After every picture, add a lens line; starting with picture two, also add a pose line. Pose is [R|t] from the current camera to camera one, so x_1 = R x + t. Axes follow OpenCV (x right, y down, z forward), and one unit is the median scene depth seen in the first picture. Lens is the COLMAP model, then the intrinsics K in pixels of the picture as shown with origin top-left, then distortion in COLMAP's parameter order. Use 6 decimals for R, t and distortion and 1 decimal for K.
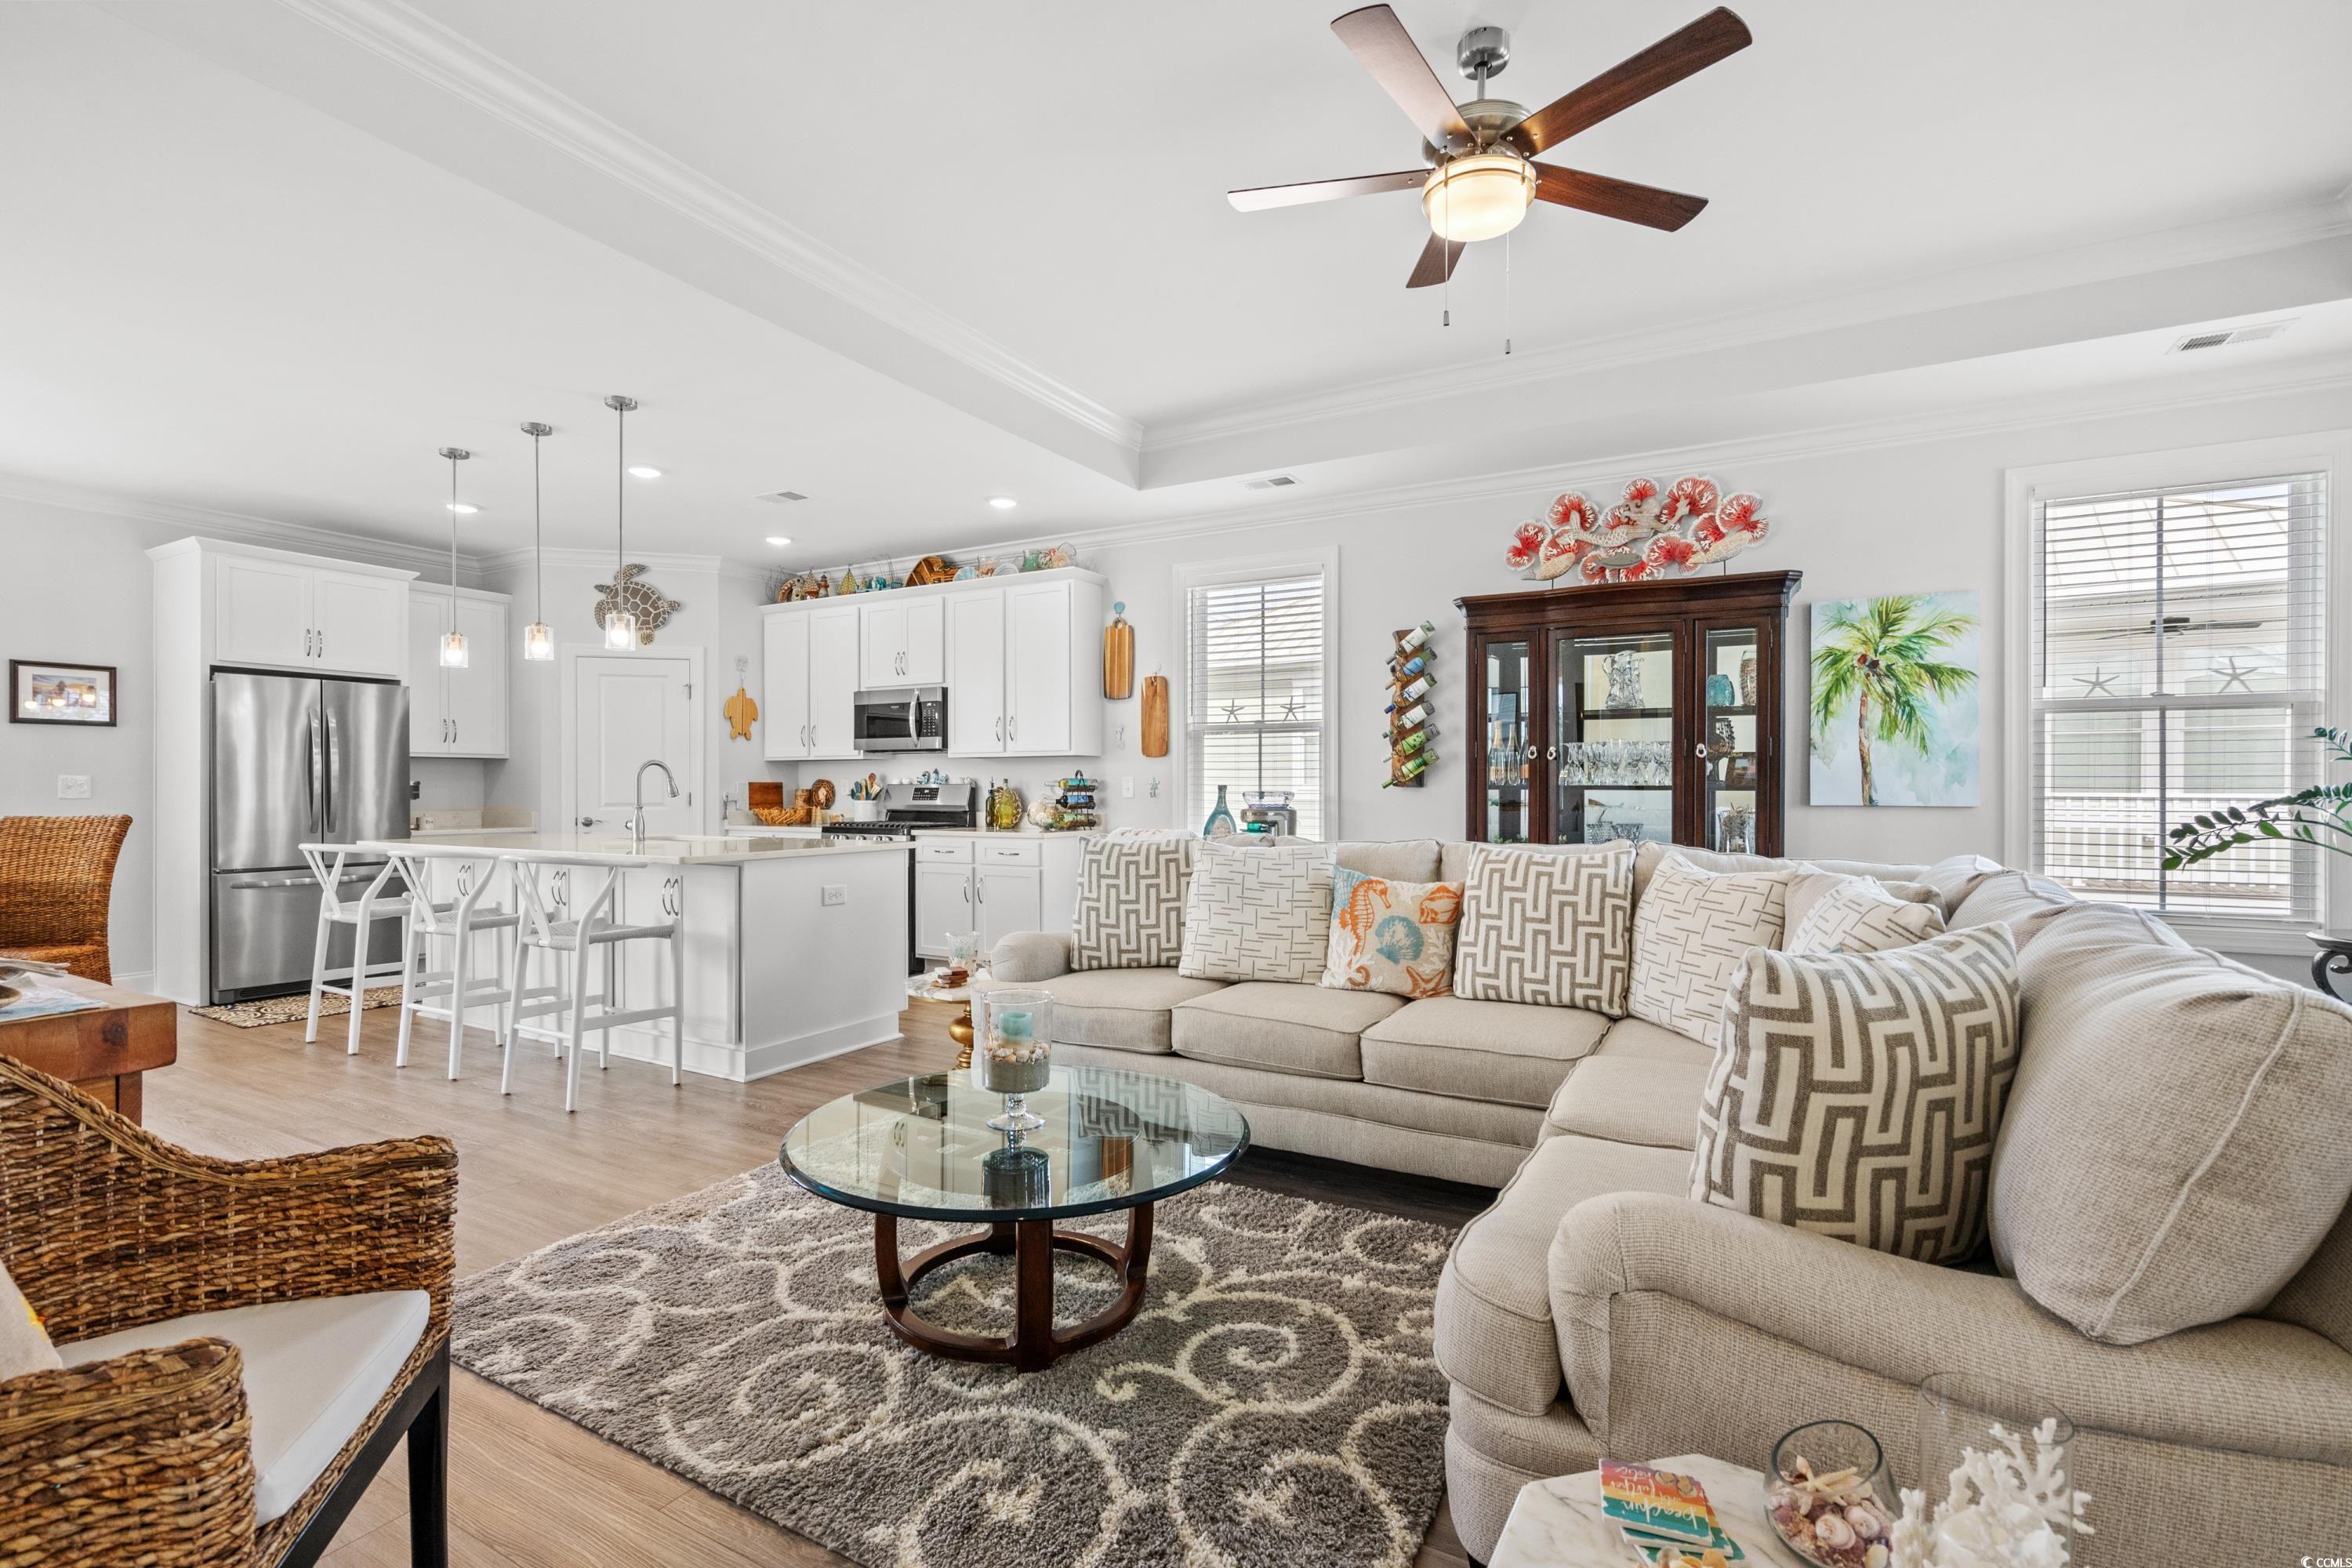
lens RADIAL K [[1066.8, 0, 1163.0], [0, 1066.8, 791.8], [0, 0, 1]] dist [-0.006084, 0.004311]
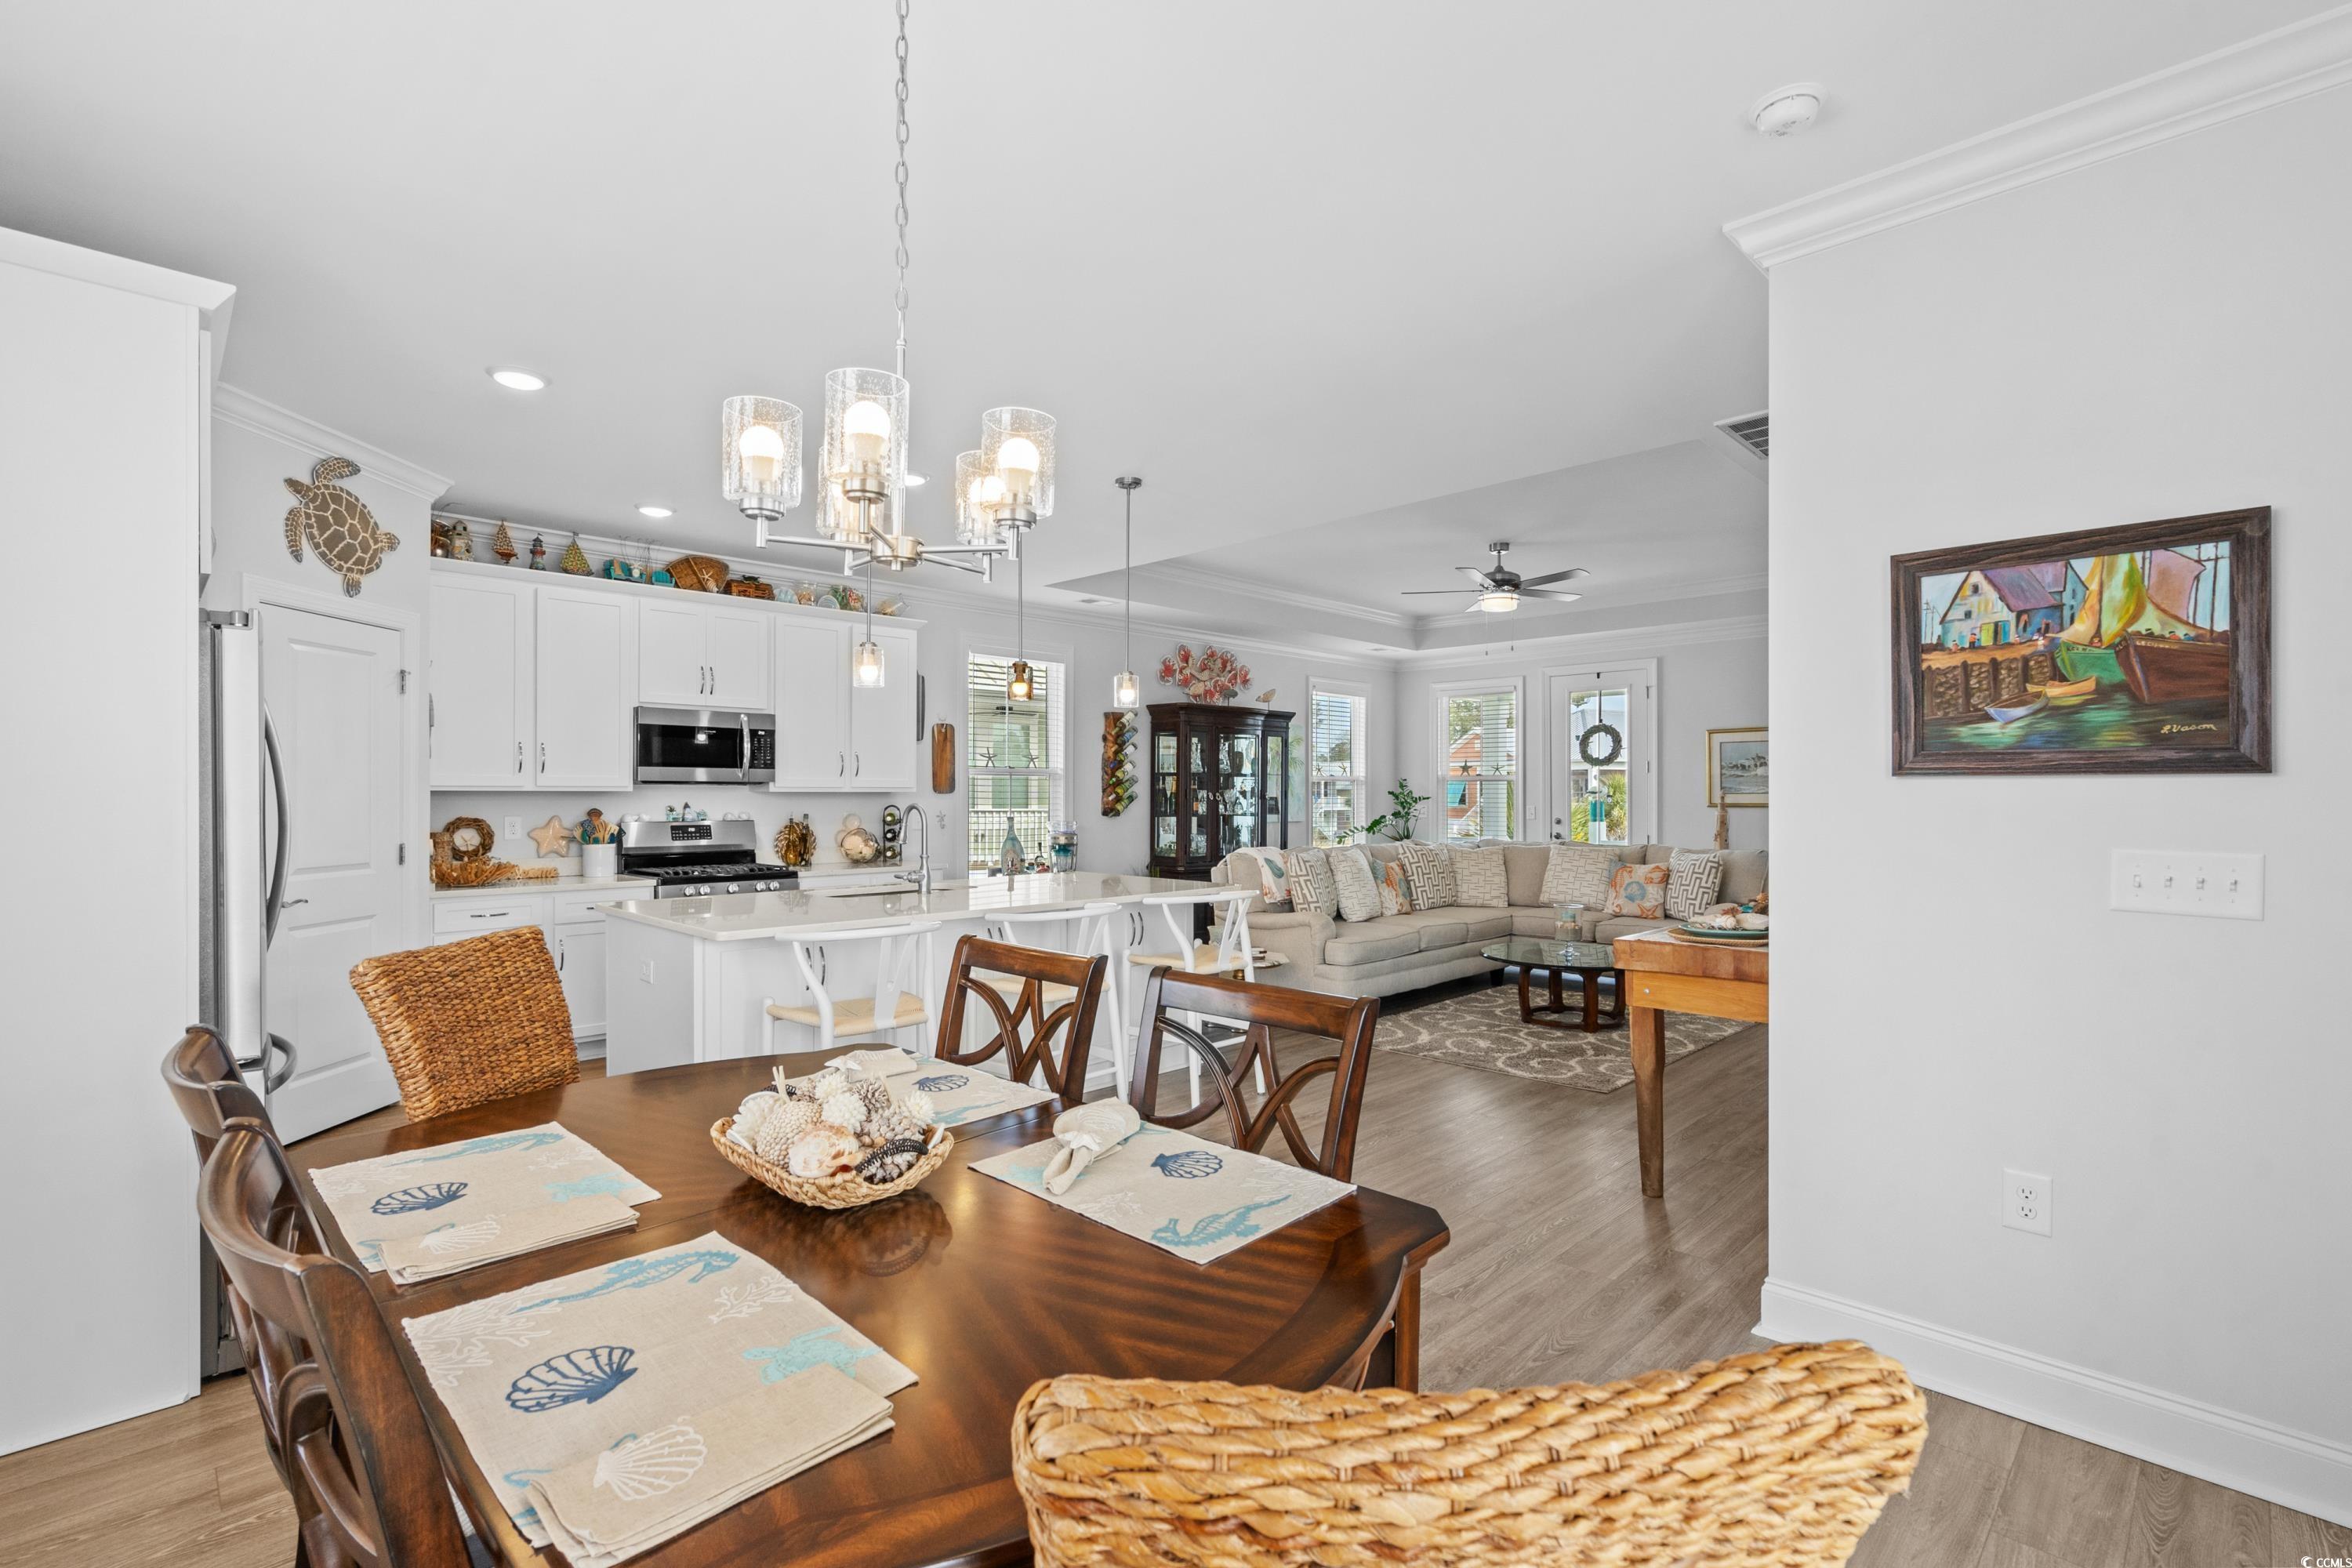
lens RADIAL K [[1066.8, 0, 1179.0], [0, 1066.8, 788.0], [0, 0, 1]] dist [-0.006084, 0.004311]
pose [[0.262355, 0.005373, 0.964956, -1.059583], [0.004273, 0.999968, -0.006729, -0.029625], [-0.964962, 0.005889, 0.262324, 0.452928]]
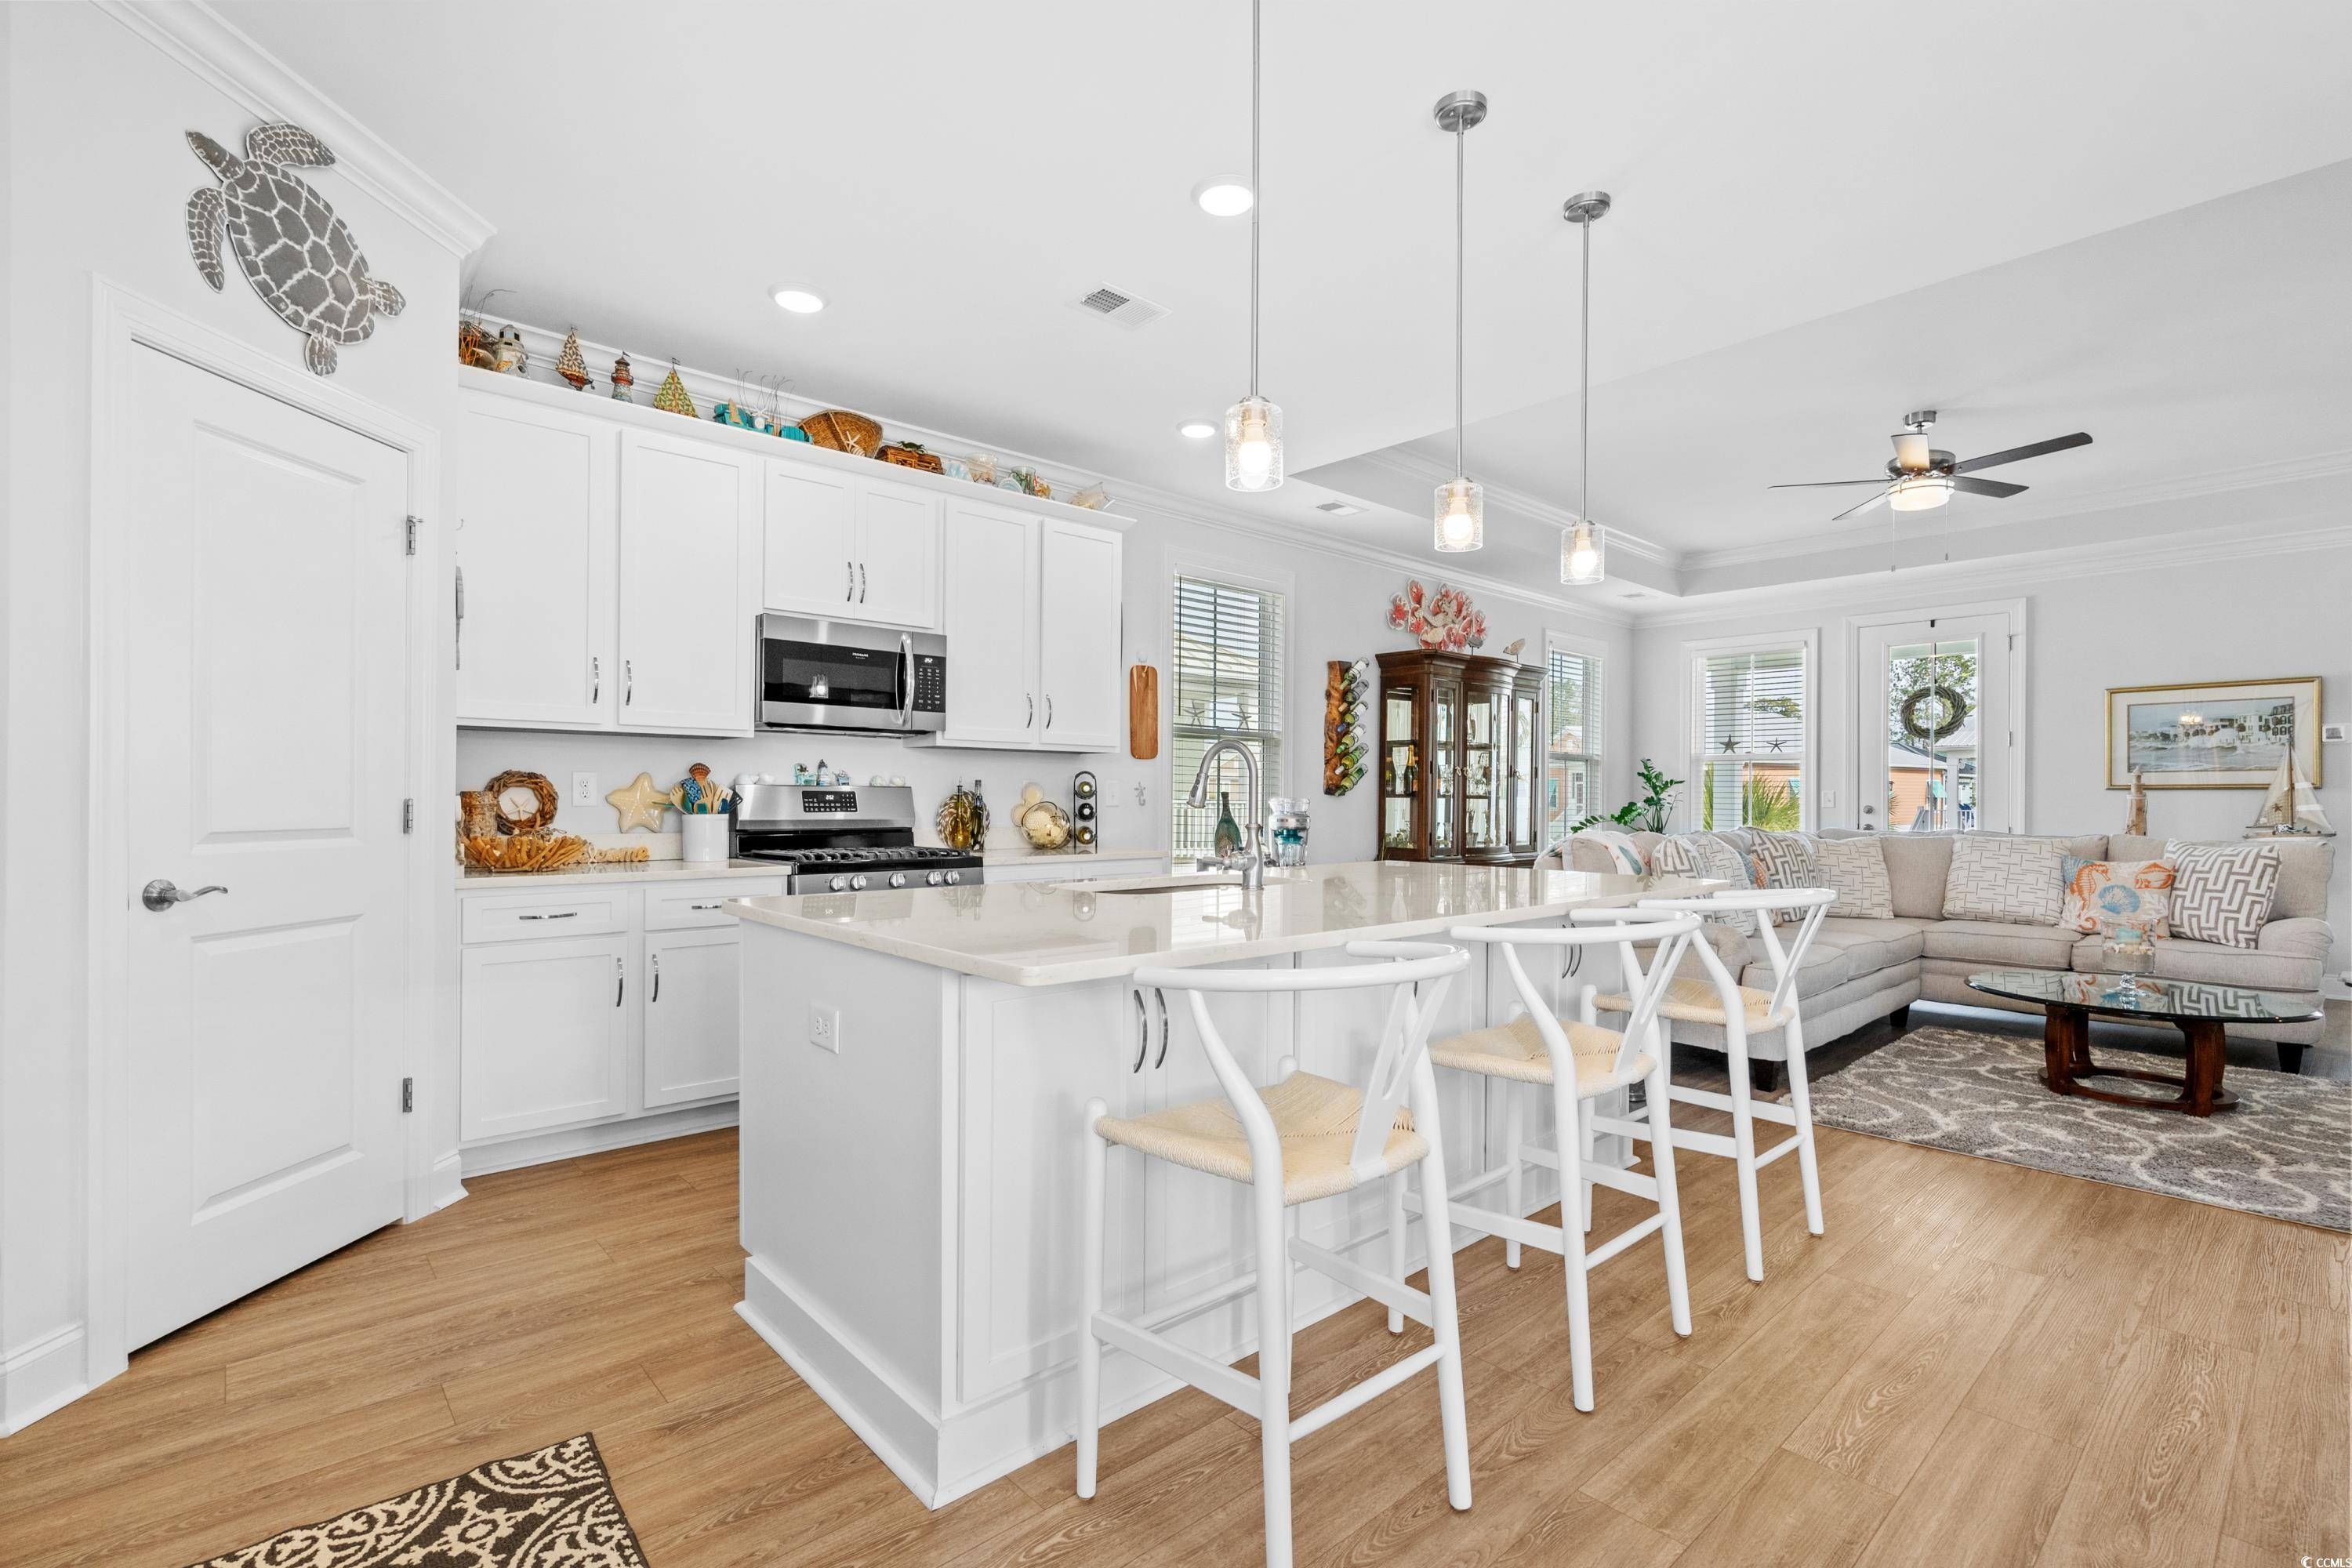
lens RADIAL K [[1066.8, 0, 1181.0], [0, 1066.8, 792.4], [0, 0, 1]] dist [-0.006084, 0.004311]
pose [[0.310691, 0.006608, 0.950488, -0.824814], [-0.001574, 0.999978, -0.006437, 0.000238], [-0.950510, 0.000504, 0.310695, 0.704658]]
